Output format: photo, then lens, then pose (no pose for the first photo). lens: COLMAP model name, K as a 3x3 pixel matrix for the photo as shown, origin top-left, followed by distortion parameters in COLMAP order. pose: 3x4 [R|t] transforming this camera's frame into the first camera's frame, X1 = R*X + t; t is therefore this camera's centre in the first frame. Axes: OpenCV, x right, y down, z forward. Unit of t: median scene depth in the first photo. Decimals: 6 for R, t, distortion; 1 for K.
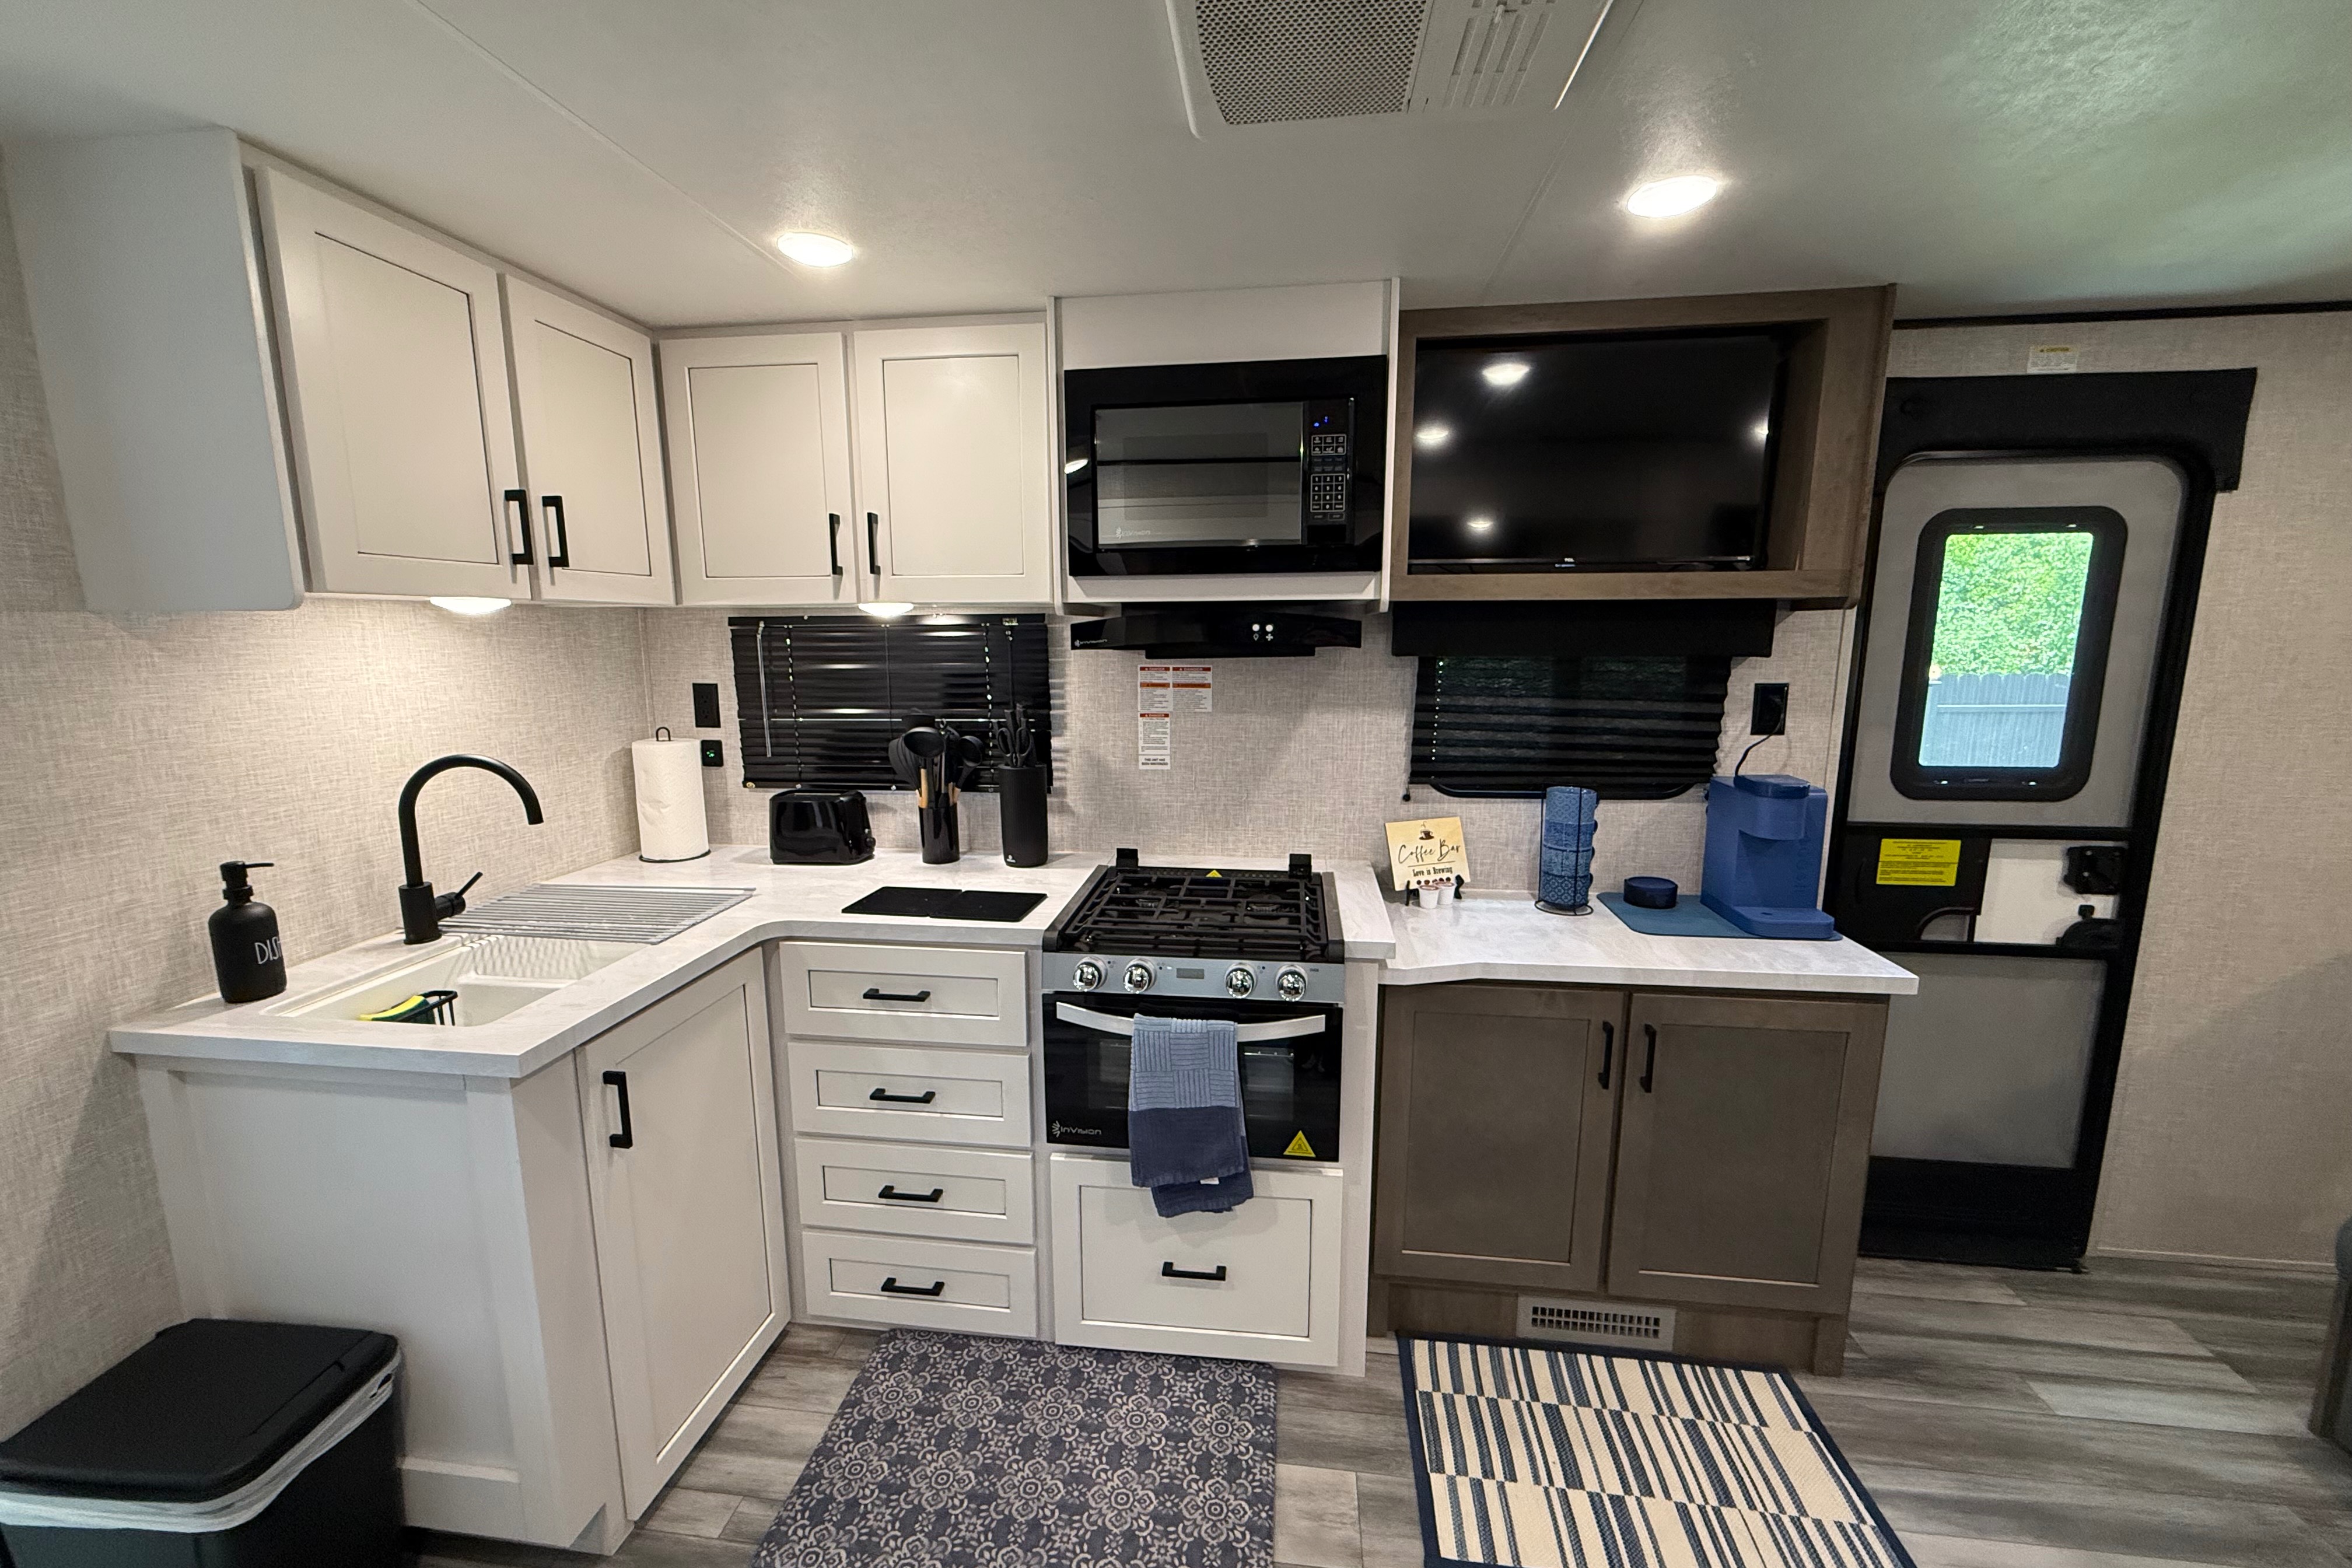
lens RADIAL K [[940.6, 0, 1173.3], [0, 940.6, 786.3], [0, 0, 1]] dist [0.001872, 0.000772]
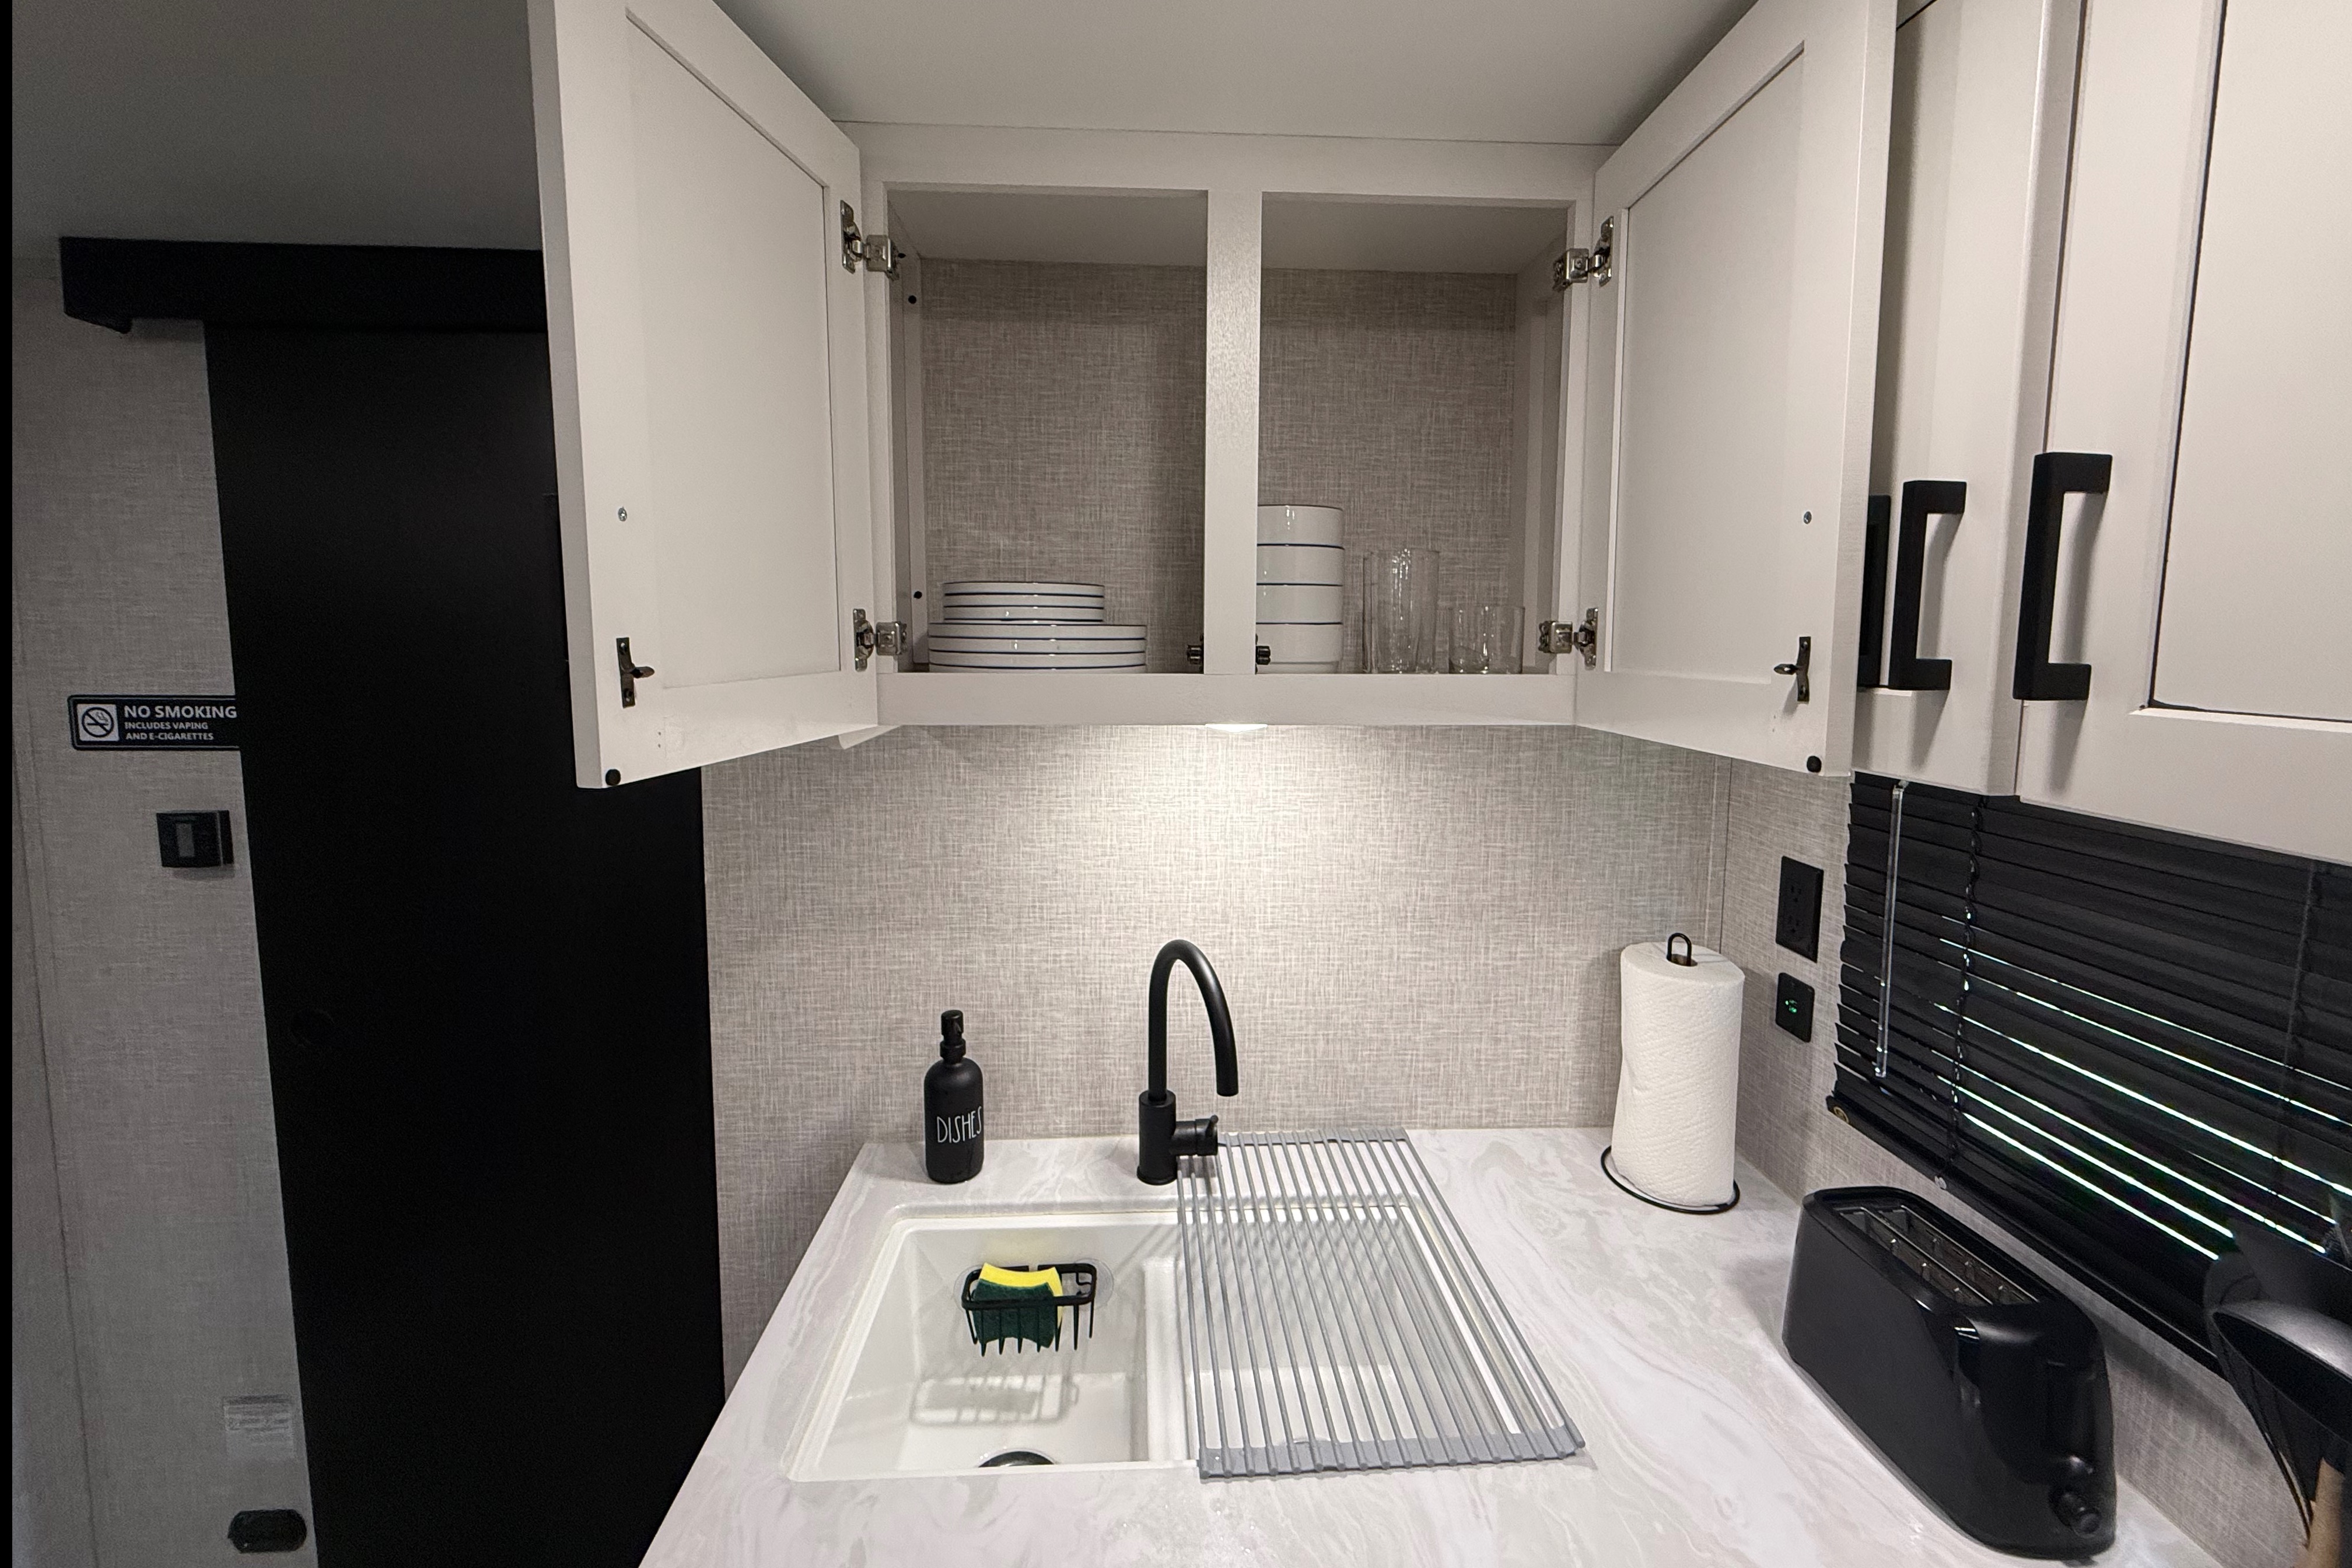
lens RADIAL K [[934.5, 0, 1173.4], [0, 934.5, 722.0], [0, 0, 1]] dist [-0.000586, 0.000082]
pose [[0.178729, 0.096909, -0.979114, -0.102494], [-0.167996, 0.983530, 0.066680, -0.167706], [0.969450, 0.152569, 0.192066, 0.623309]]
